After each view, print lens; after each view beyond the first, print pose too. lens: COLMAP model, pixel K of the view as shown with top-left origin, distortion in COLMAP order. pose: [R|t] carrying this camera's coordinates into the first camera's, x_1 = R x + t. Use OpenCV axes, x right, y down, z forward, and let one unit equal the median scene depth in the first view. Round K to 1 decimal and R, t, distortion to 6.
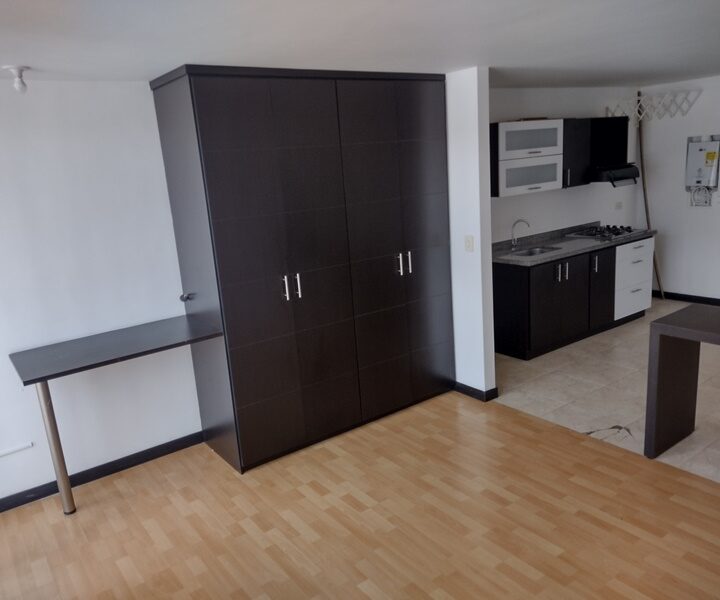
lens RADIAL K [[585.8, 0, 360.0], [0, 585.8, 300.0], [0, 0, 1]] dist [0.101945, -0.158077]
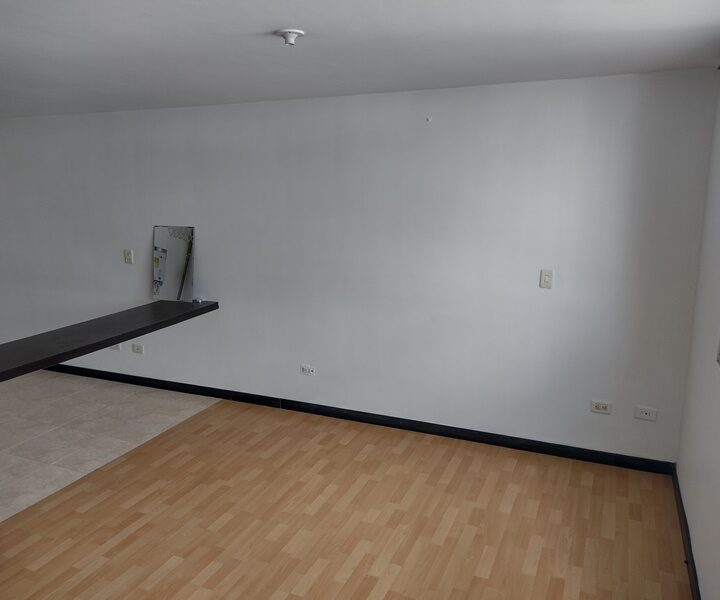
lens RADIAL K [[589.9, 0, 362.9], [0, 589.9, 300.4], [0, 0, 1]] dist [0.089194, -0.164756]
pose [[-0.505211, -0.096232, 0.857614, -0.412452], [0.239985, 0.938900, 0.246726, -0.112669], [-0.828957, 0.330463, -0.451249, 0.619022]]
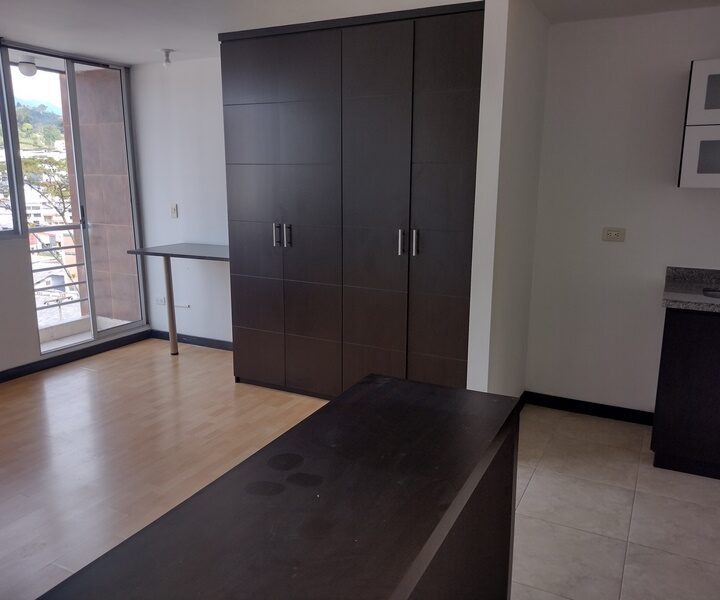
lens RADIAL K [[585.8, 0, 360.0], [0, 585.8, 300.0], [0, 0, 1]] dist [0.101945, -0.158077]
pose [[0.444298, 0.257853, -0.857969, 0.695655], [-0.240824, 0.956809, 0.162848, -0.092853], [0.862904, 0.134266, 0.487206, 0.483061]]
